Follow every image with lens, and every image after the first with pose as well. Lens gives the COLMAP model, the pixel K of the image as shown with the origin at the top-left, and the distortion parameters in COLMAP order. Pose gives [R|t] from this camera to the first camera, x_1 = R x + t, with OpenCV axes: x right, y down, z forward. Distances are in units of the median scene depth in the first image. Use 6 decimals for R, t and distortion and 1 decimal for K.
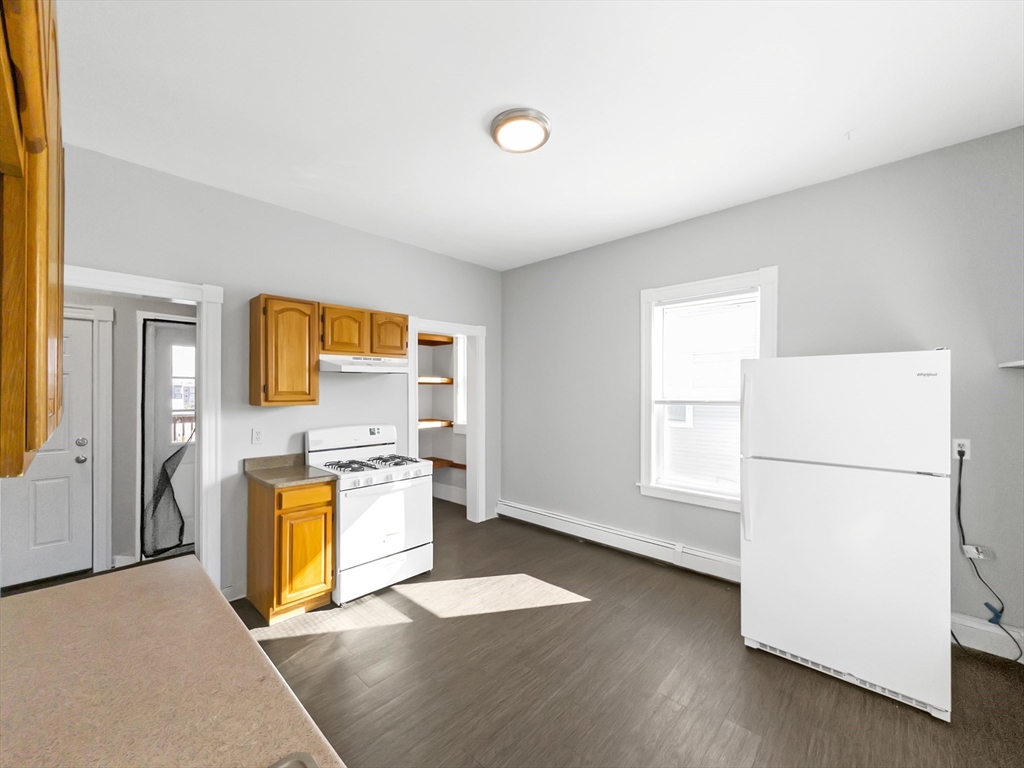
lens RADIAL K [[416.9, 0, 512.0], [0, 416.9, 384.0], [0, 0, 1]] dist [0.000158, -0.000064]
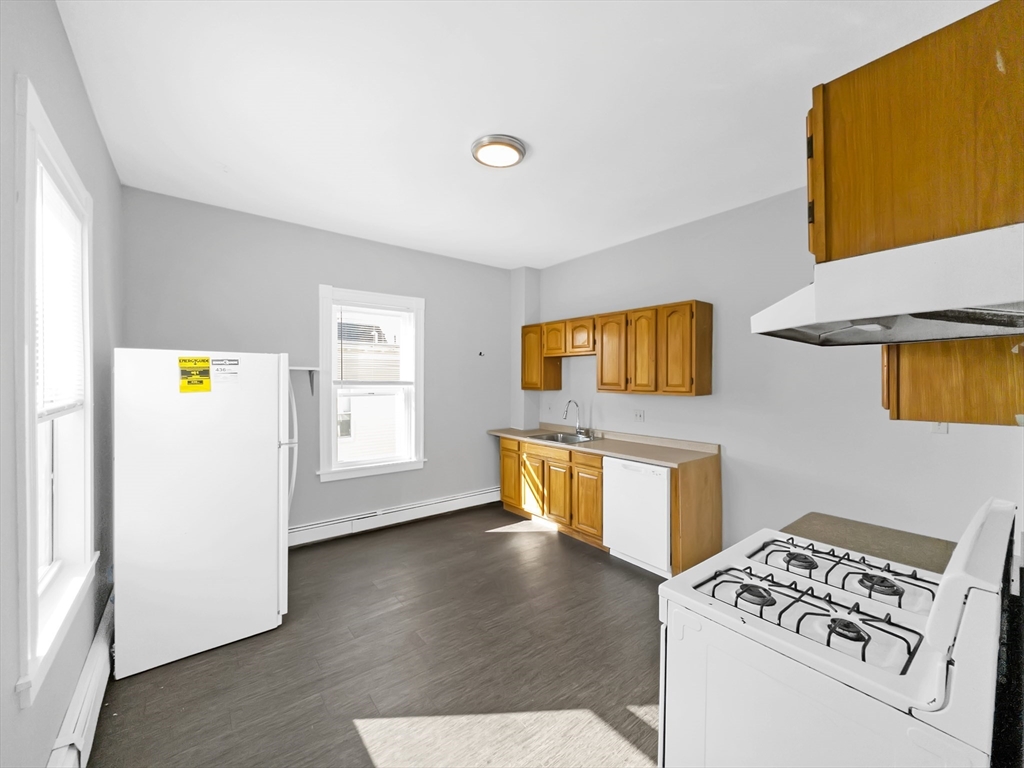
lens RADIAL K [[409.0, 0, 513.1], [0, 409.0, 381.3], [0, 0, 1]] dist [0.000247, -0.000022]
pose [[-0.989112, -0.000228, 0.147163, -0.122504], [-0.000774, 0.999993, -0.003651, 0.011427], [-0.147161, -0.003725, -0.989105, 1.395793]]
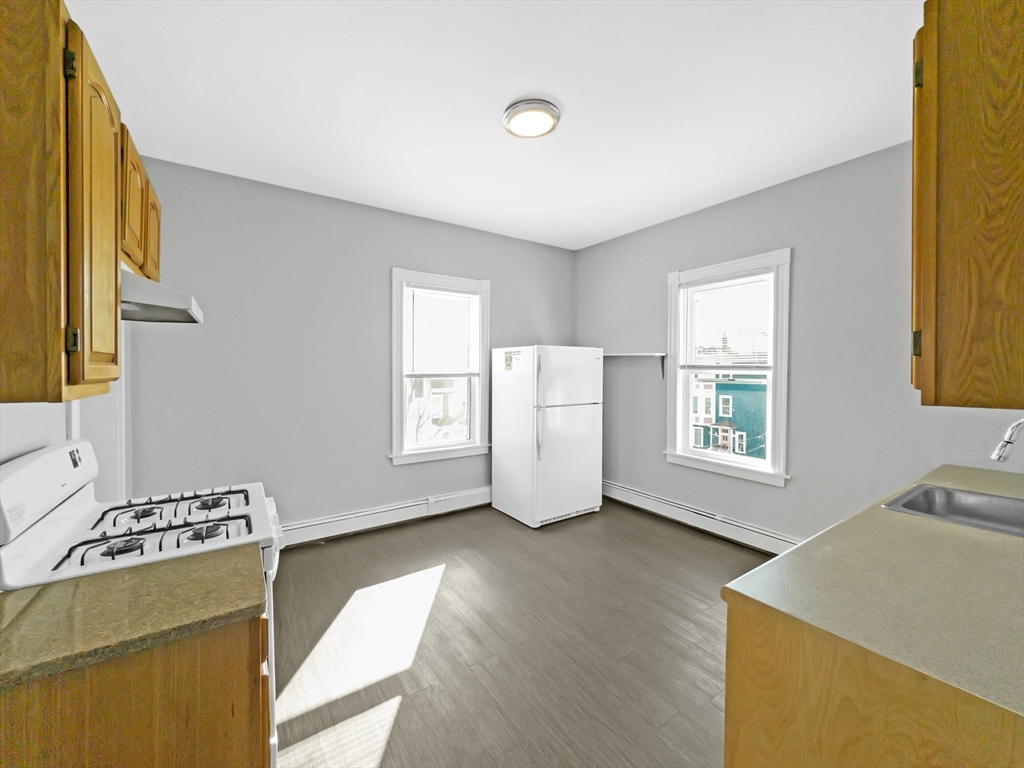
lens RADIAL K [[408.1, 0, 521.4], [0, 408.1, 372.8], [0, 0, 1]] dist [-0.000279, -0.000012]
pose [[0.203439, 0.000564, 0.979087, -0.678337], [-0.014828, 0.999887, 0.002505, 0.030990], [-0.978975, -0.015027, 0.203424, 0.537170]]
